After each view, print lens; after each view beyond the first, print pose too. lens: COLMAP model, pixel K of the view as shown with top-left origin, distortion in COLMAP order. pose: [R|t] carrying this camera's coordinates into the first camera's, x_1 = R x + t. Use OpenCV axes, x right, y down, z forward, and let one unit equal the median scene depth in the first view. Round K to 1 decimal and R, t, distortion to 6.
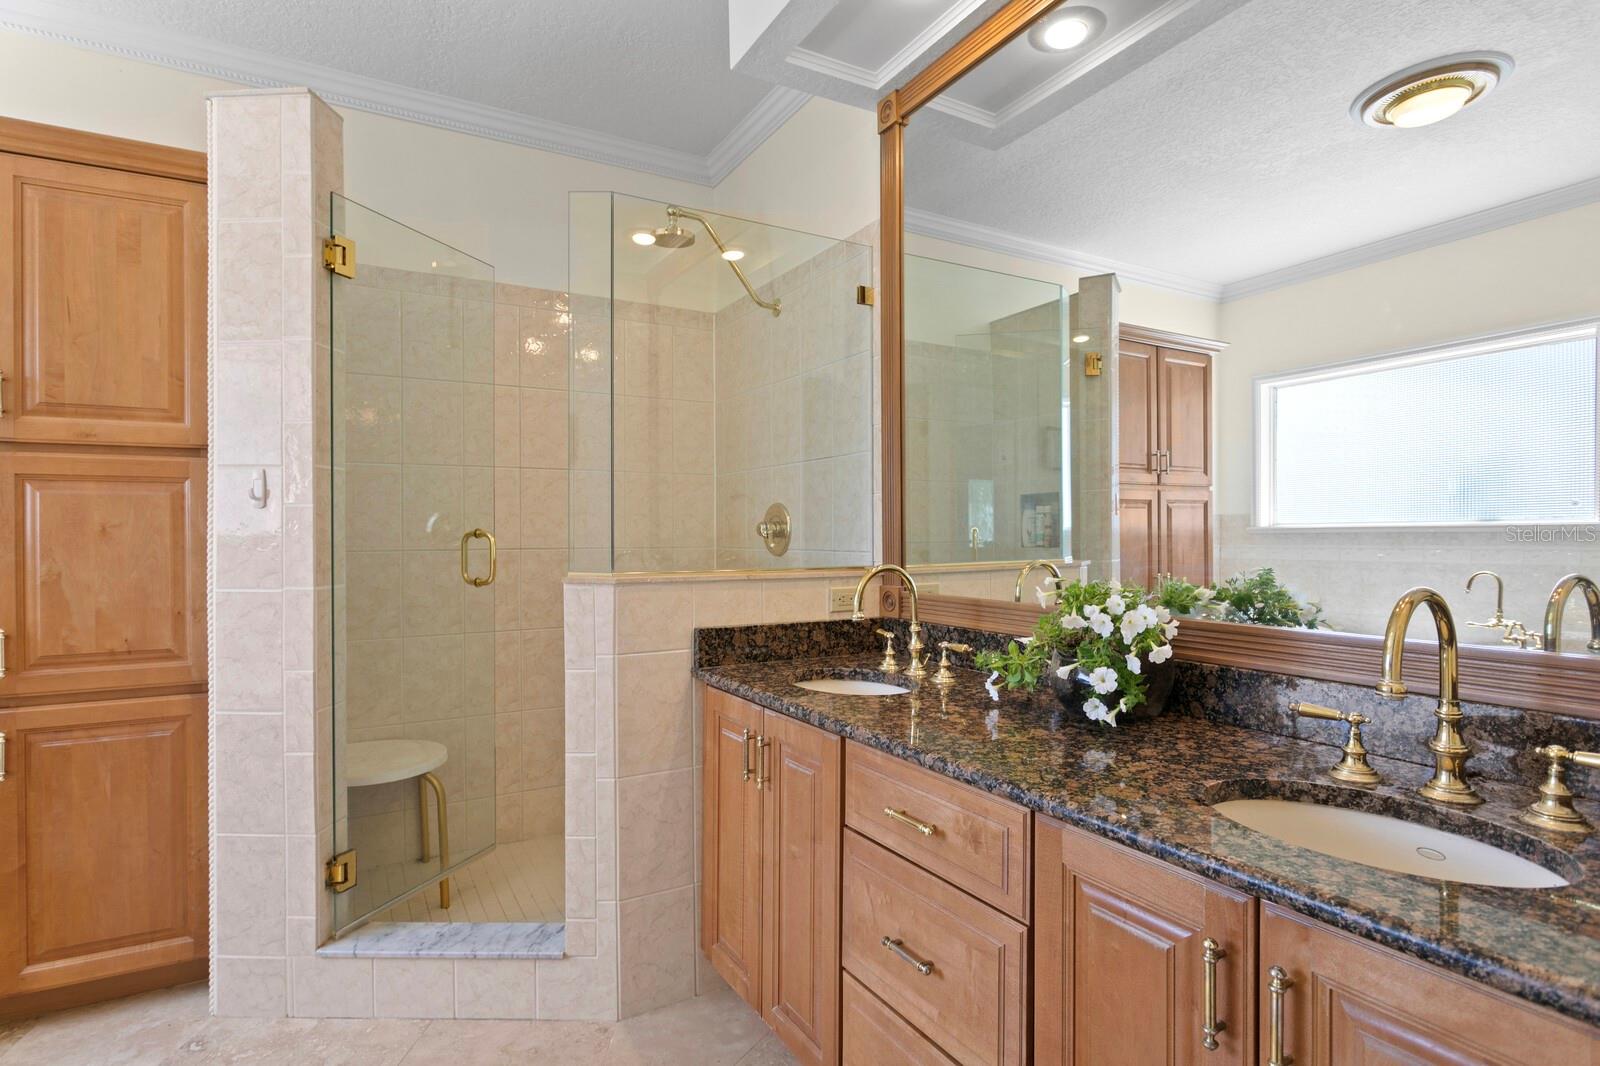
lens RADIAL K [[809.3, 0, 786.0], [0, 809.3, 531.0], [0, 0, 1]] dist [0.002137, 0.001038]
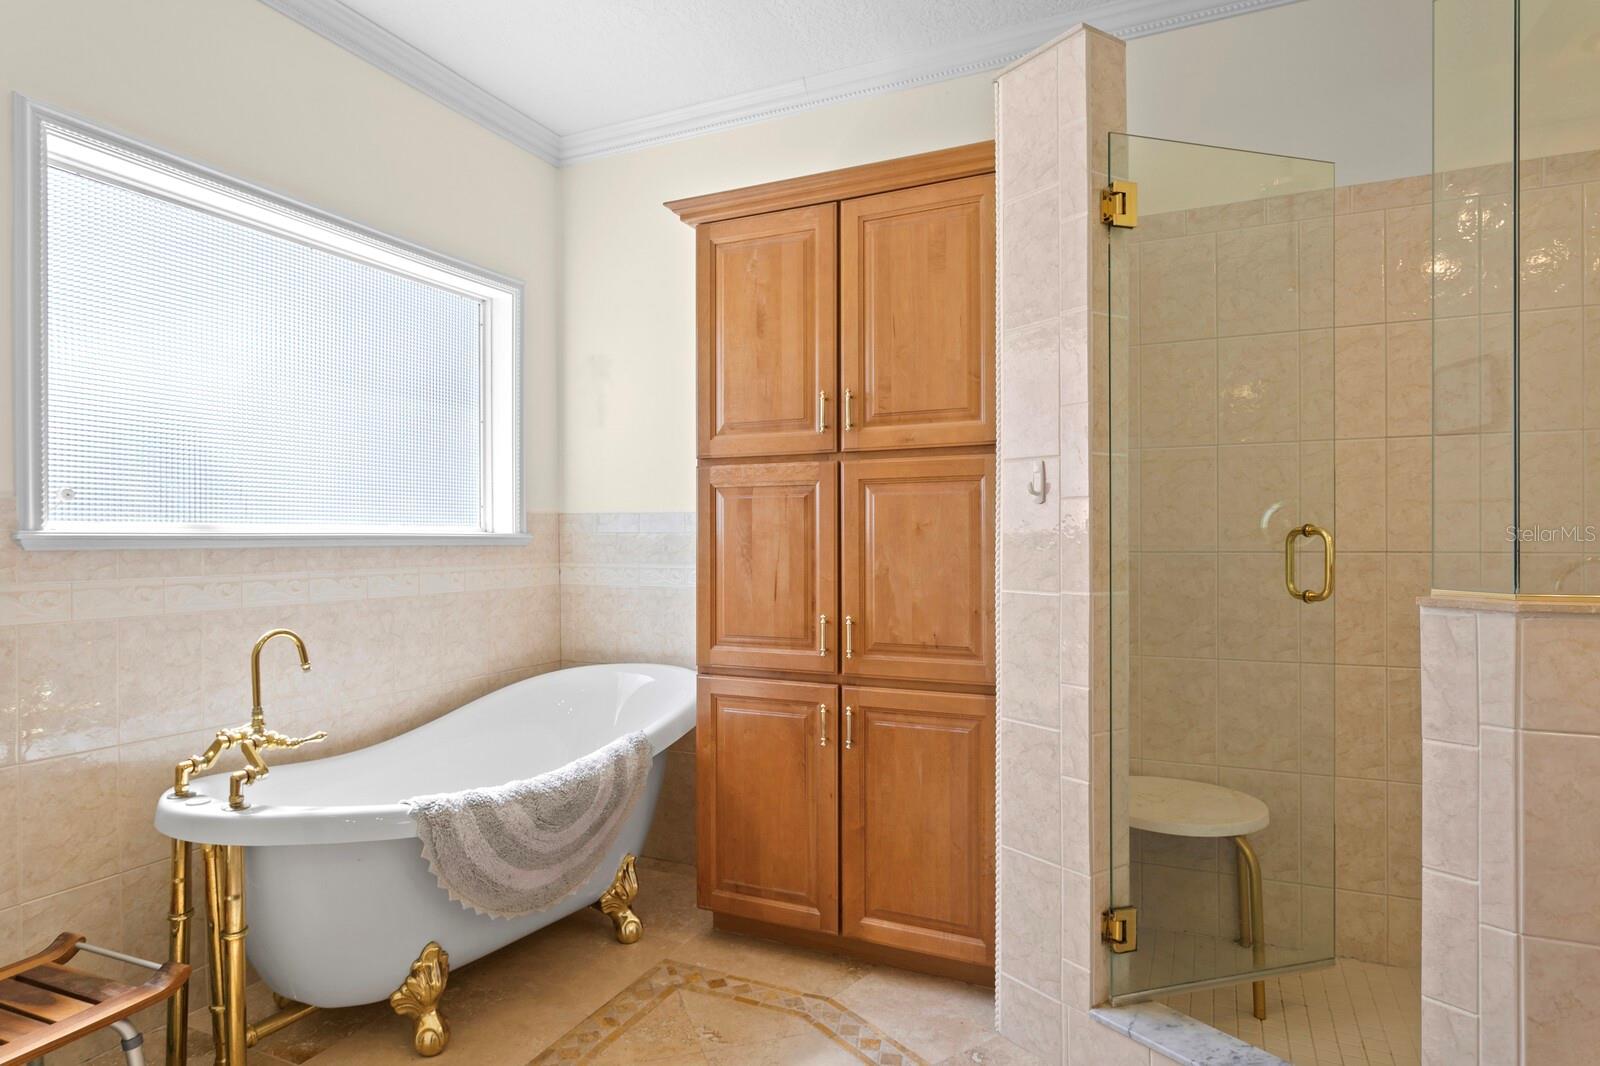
lens RADIAL K [[911.0, 0, 796.4], [0, 911.0, 535.8], [0, 0, 1]] dist [-0.007287, 0.005769]
pose [[0.576476, 0.000372, -0.817114, 0.035715], [0.006257, 0.999969, 0.004869, 0.001208], [0.817090, -0.007920, 0.576455, 0.177064]]
